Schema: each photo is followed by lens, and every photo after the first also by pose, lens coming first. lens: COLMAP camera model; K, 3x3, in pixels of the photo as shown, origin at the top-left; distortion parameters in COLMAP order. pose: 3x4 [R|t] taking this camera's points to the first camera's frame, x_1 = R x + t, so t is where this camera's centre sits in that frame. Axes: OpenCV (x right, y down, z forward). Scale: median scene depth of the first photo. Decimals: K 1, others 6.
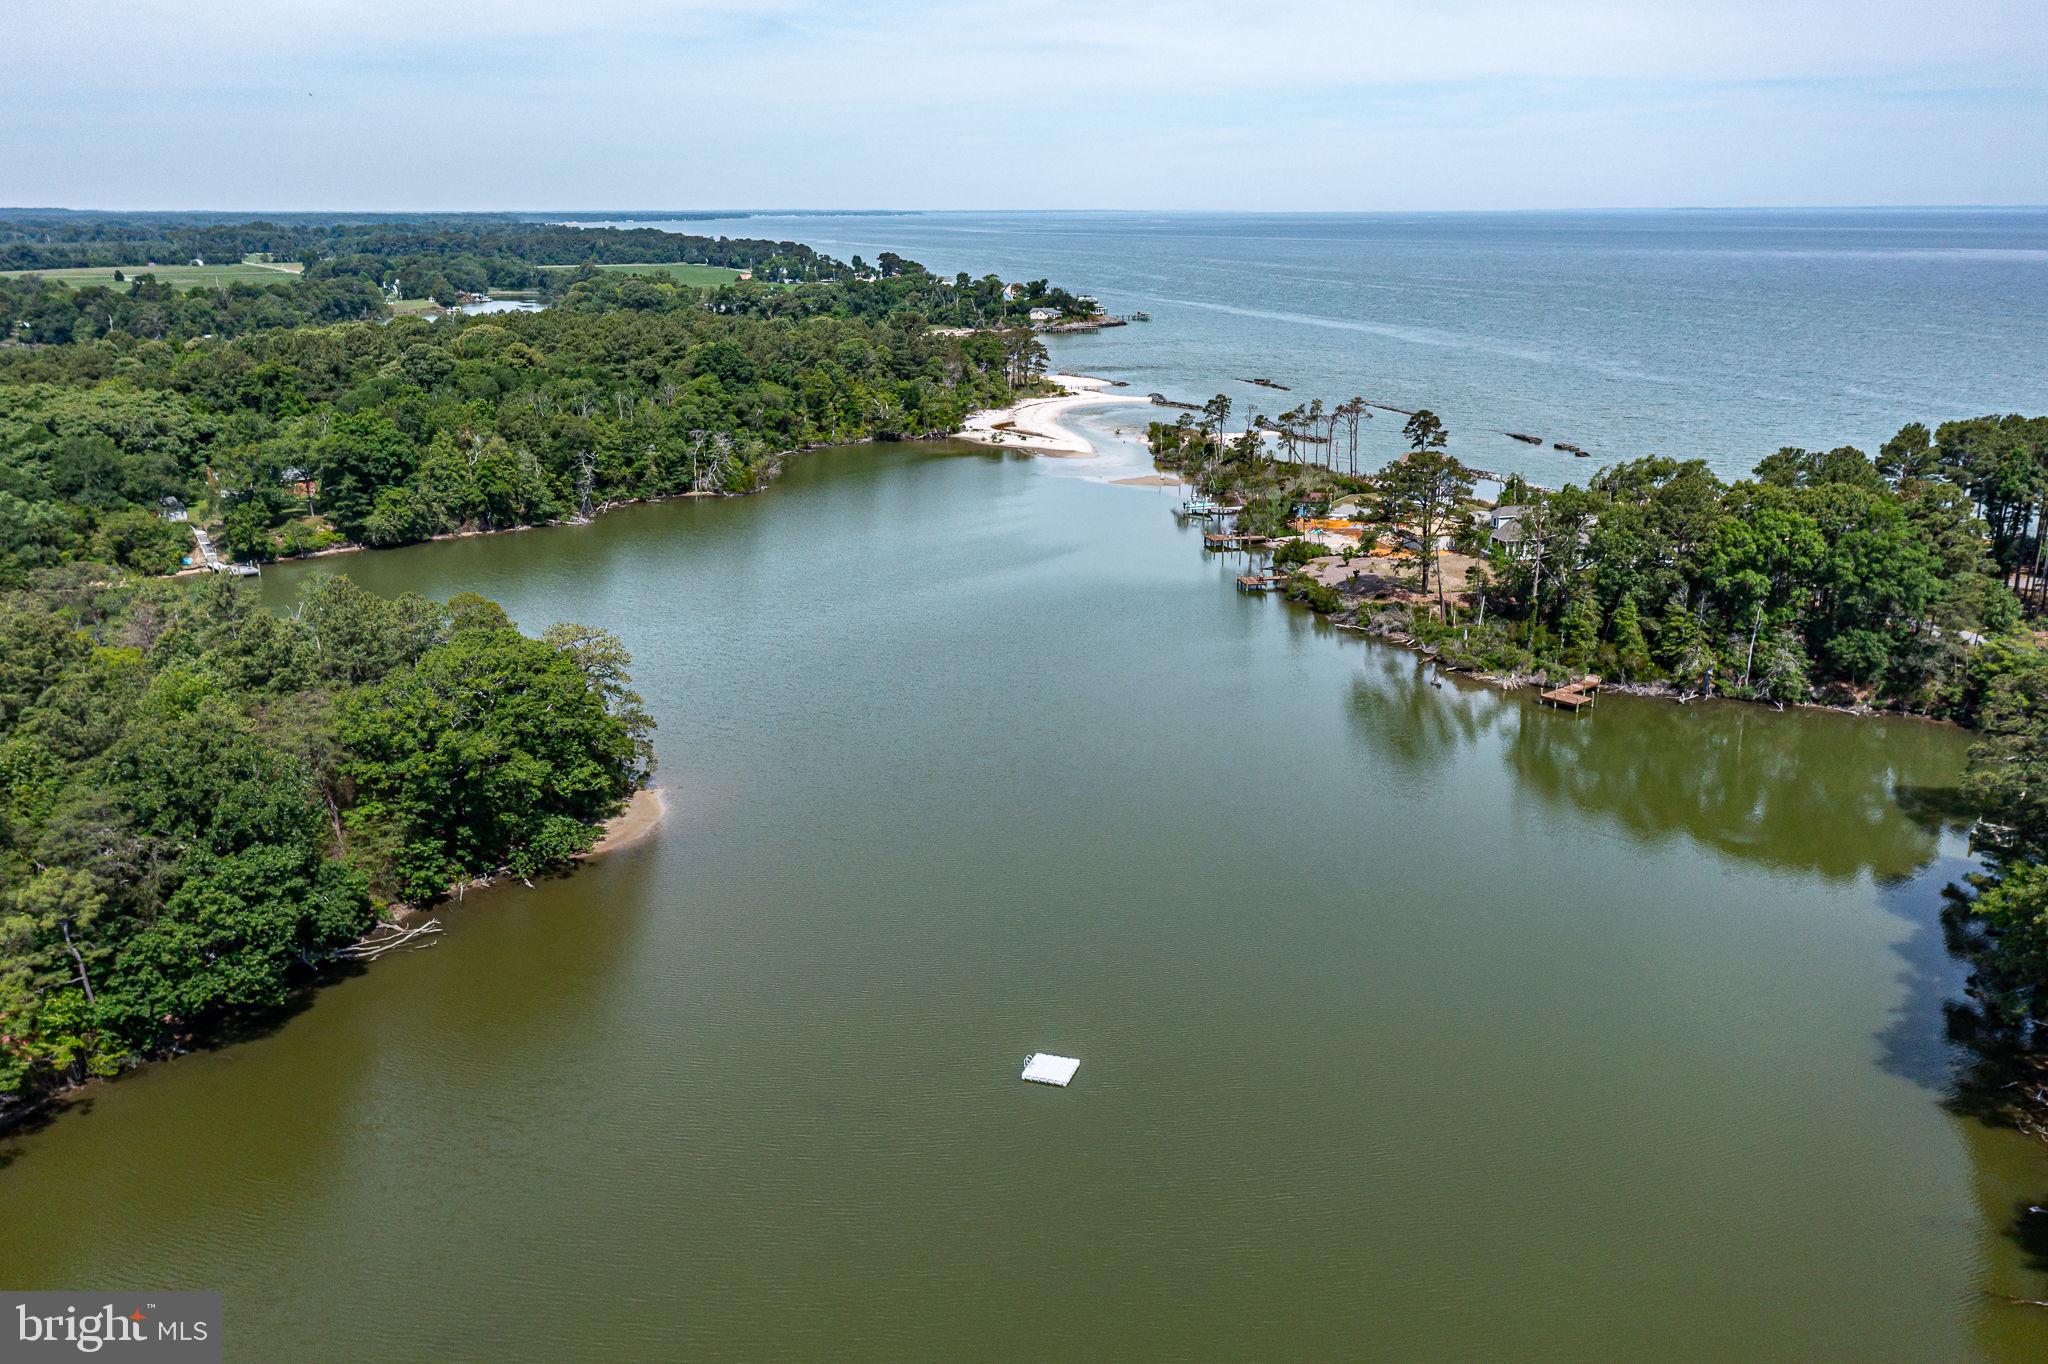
lens RADIAL K [[1666.9, 0, 1028.5], [0, 1666.9, 692.4], [0, 0, 1]] dist [0.004391, -0.019863]
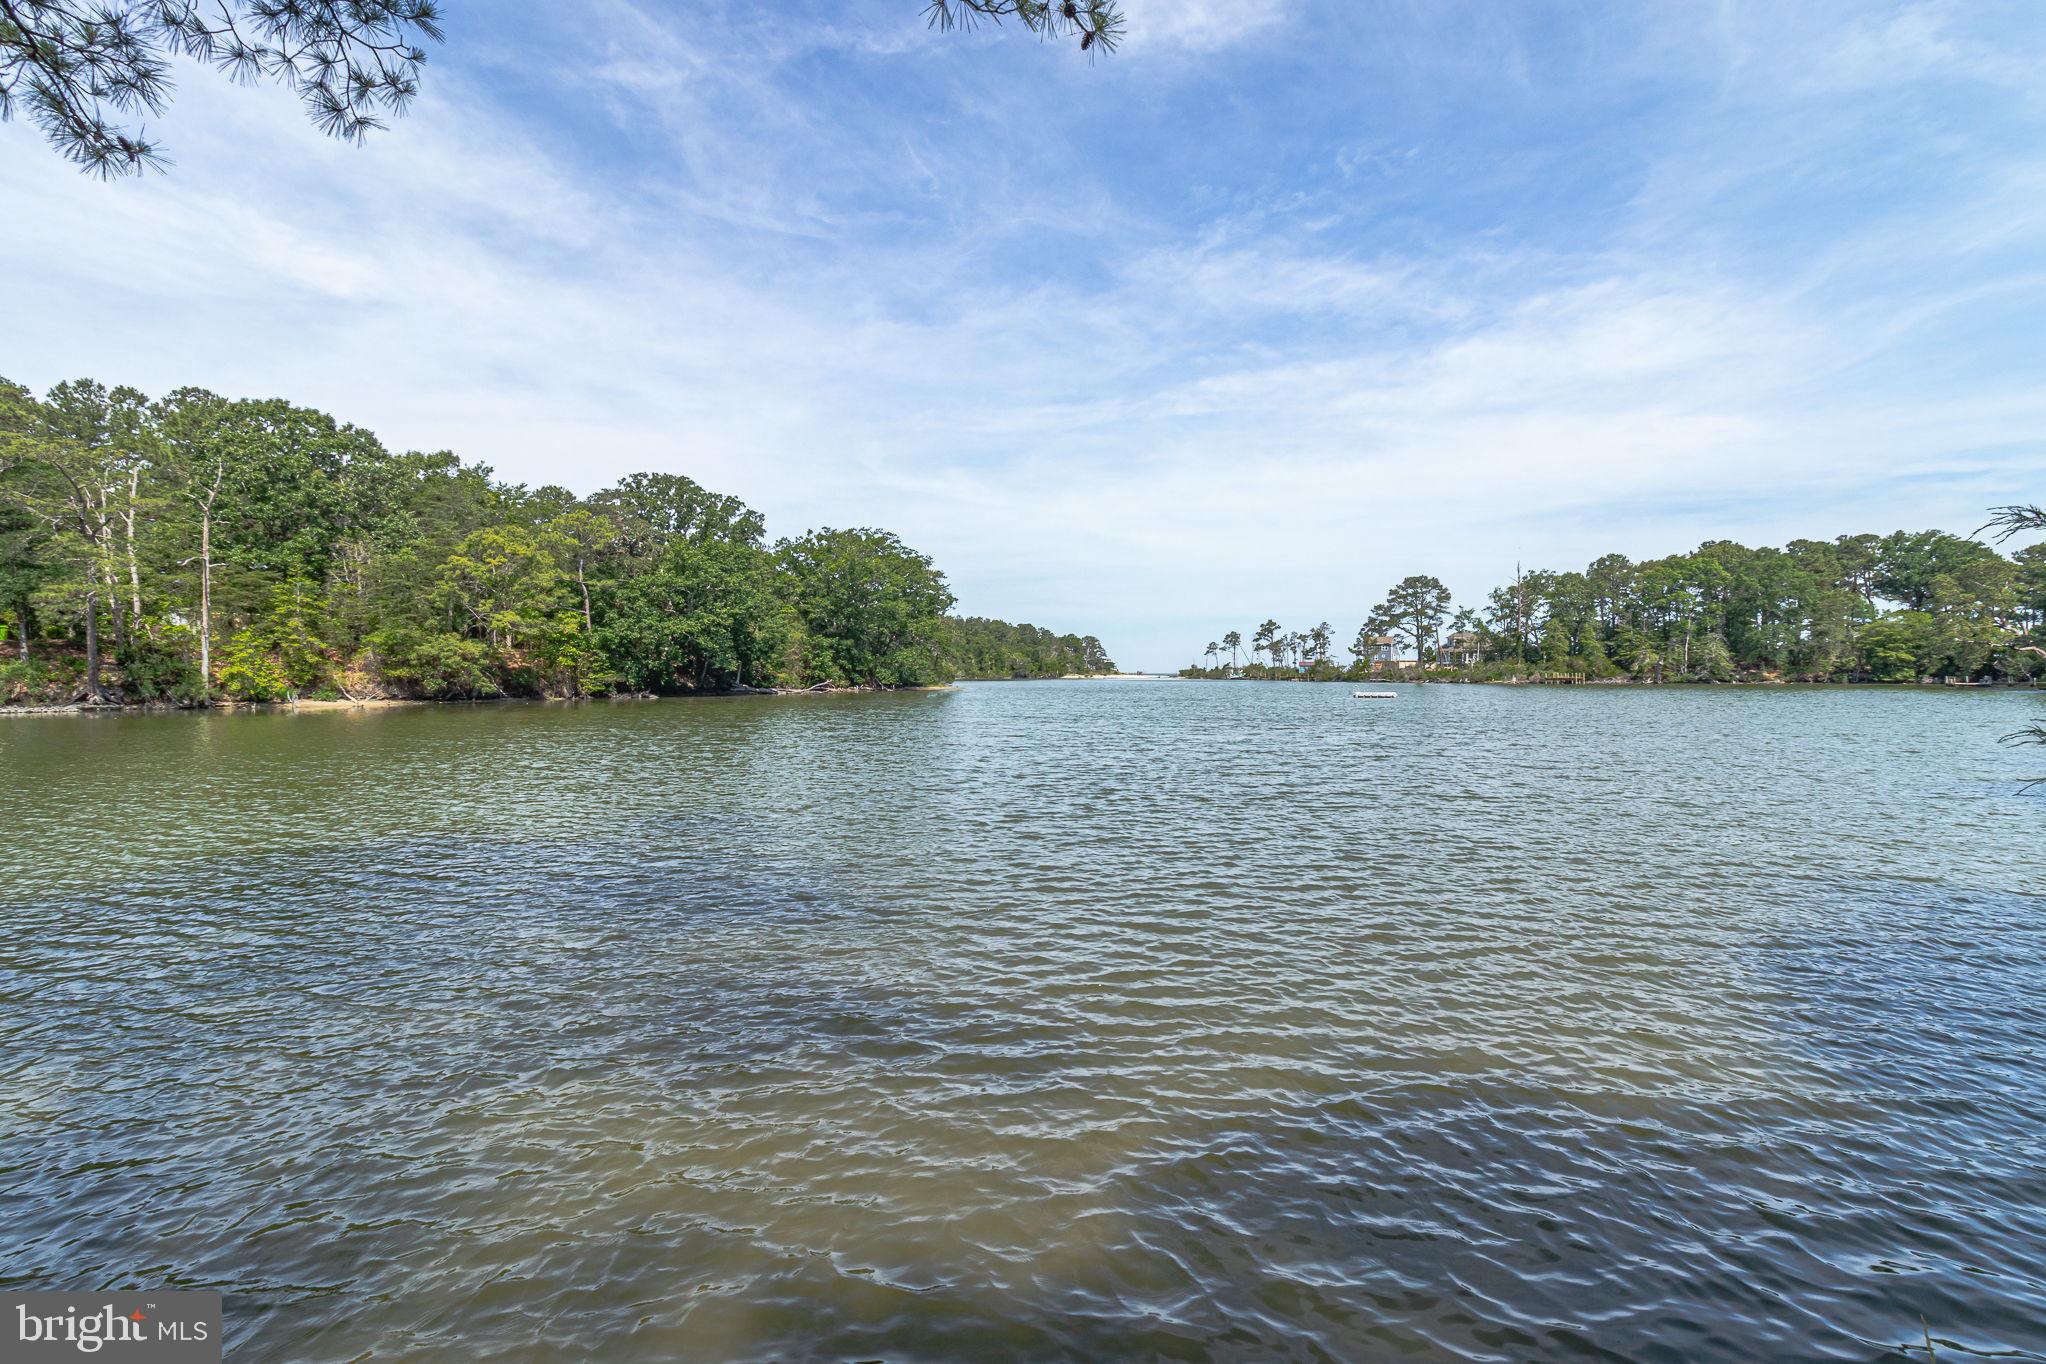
lens RADIAL K [[960.6, 0, 1038.7], [0, 960.6, 684.2], [0, 0, 1]] dist [0.007637, 0.000377]
pose [[0.999974, 0.004647, -0.005540, -0.088784], [-0.005973, 0.962609, -0.270827, 0.160622], [0.004075, 0.270853, 0.962612, 0.128393]]
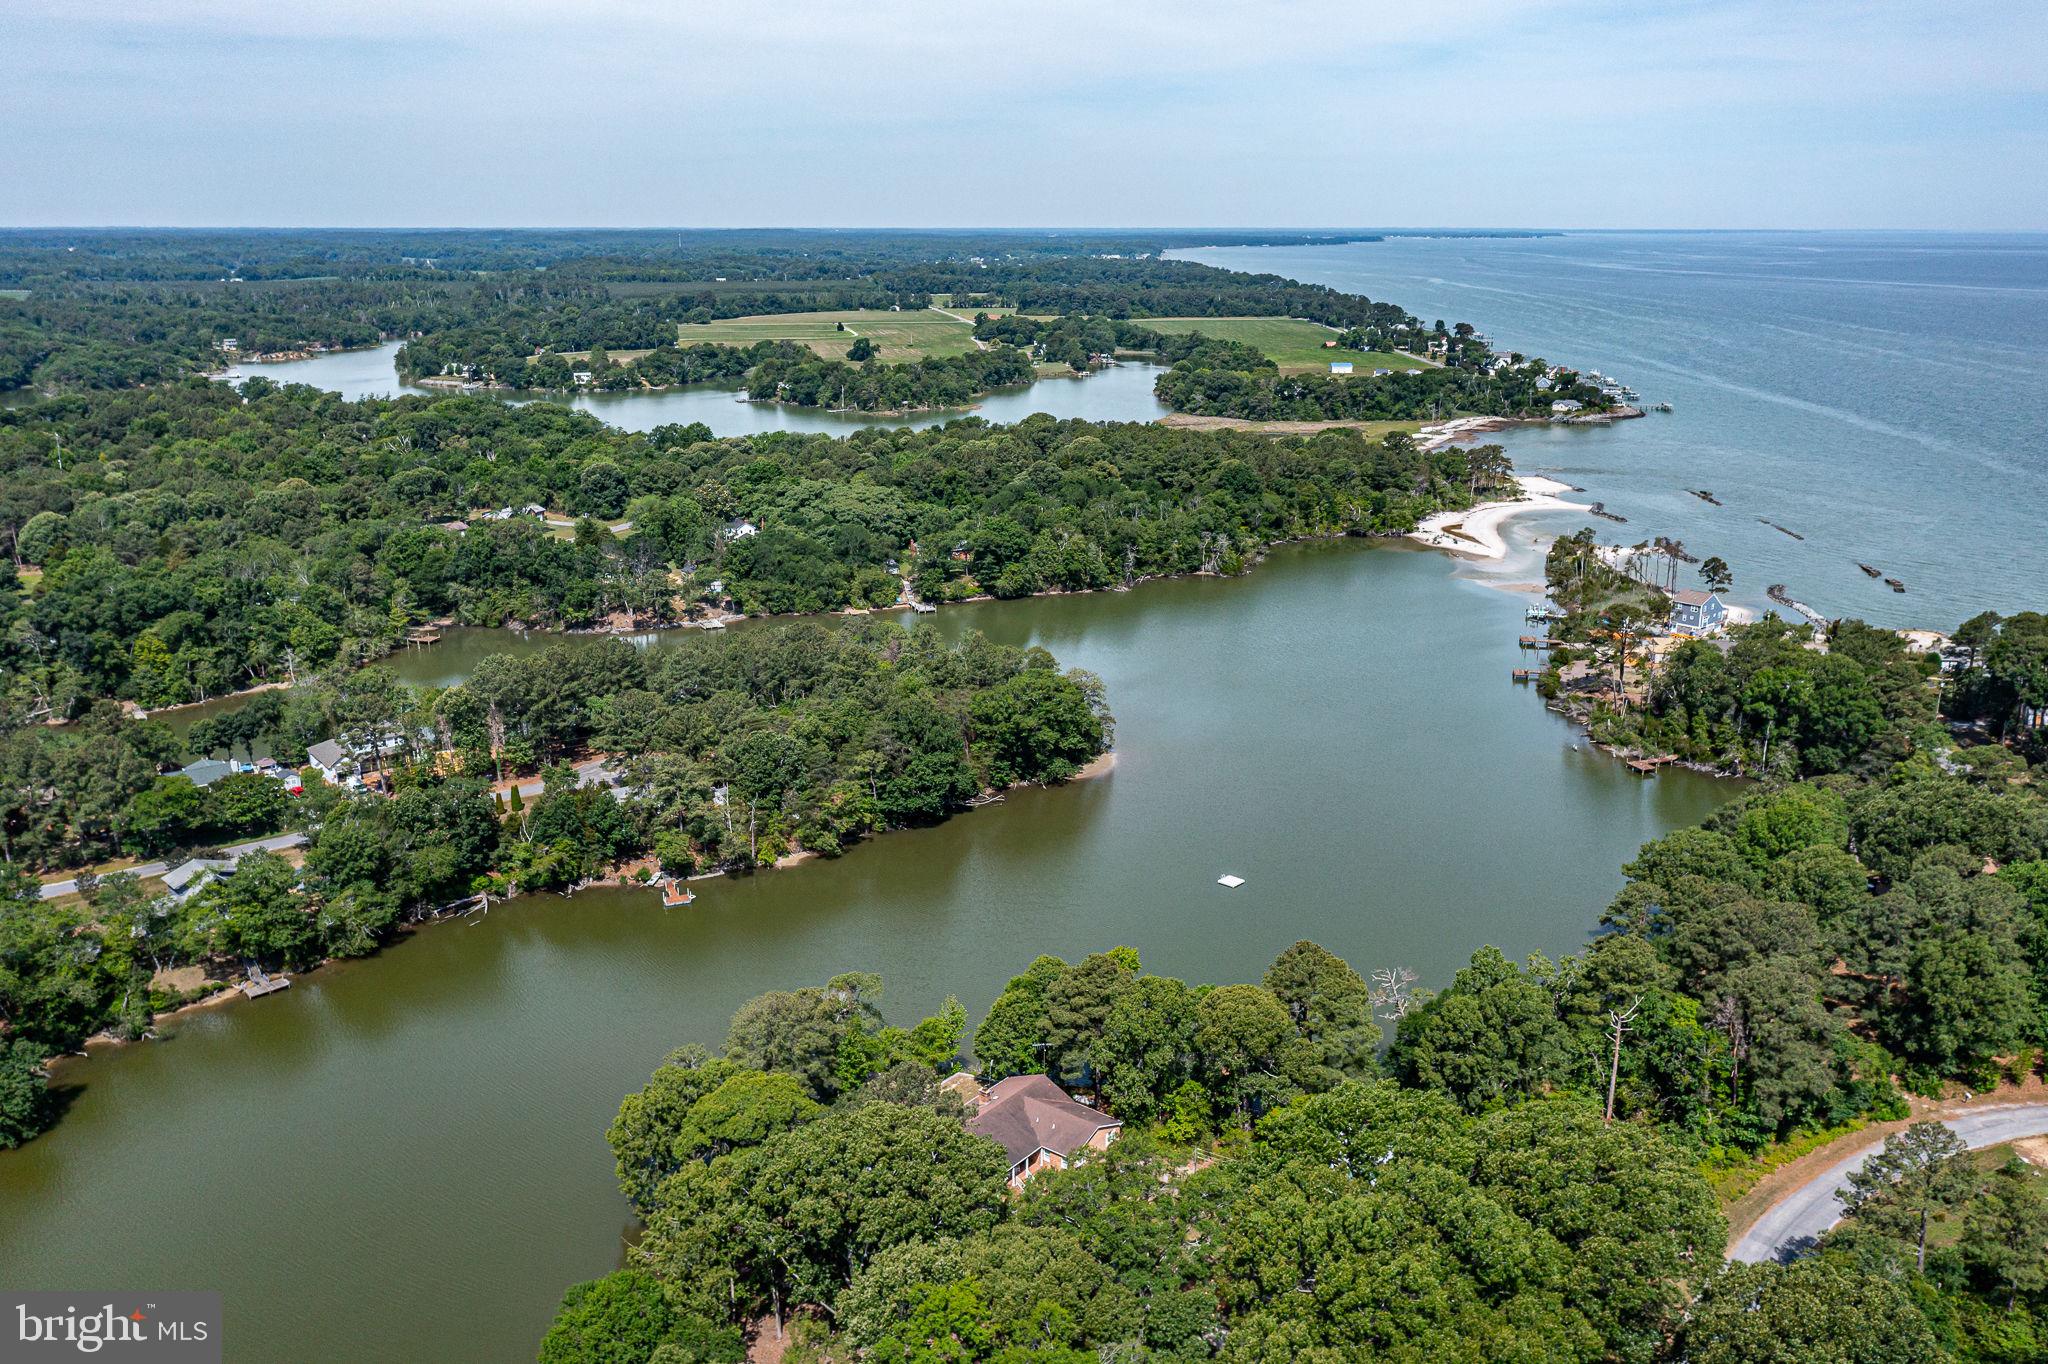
lens RADIAL K [[1666.9, 0, 1021.9], [0, 1666.9, 674.6], [0, 0, 1]] dist [0.004391, -0.019863]
pose [[0.931834, 0.100016, -0.348828, 0.214303], [-0.105527, 0.994411, 0.003223, -0.018737], [0.347201, 0.033808, 0.937181, -0.542831]]
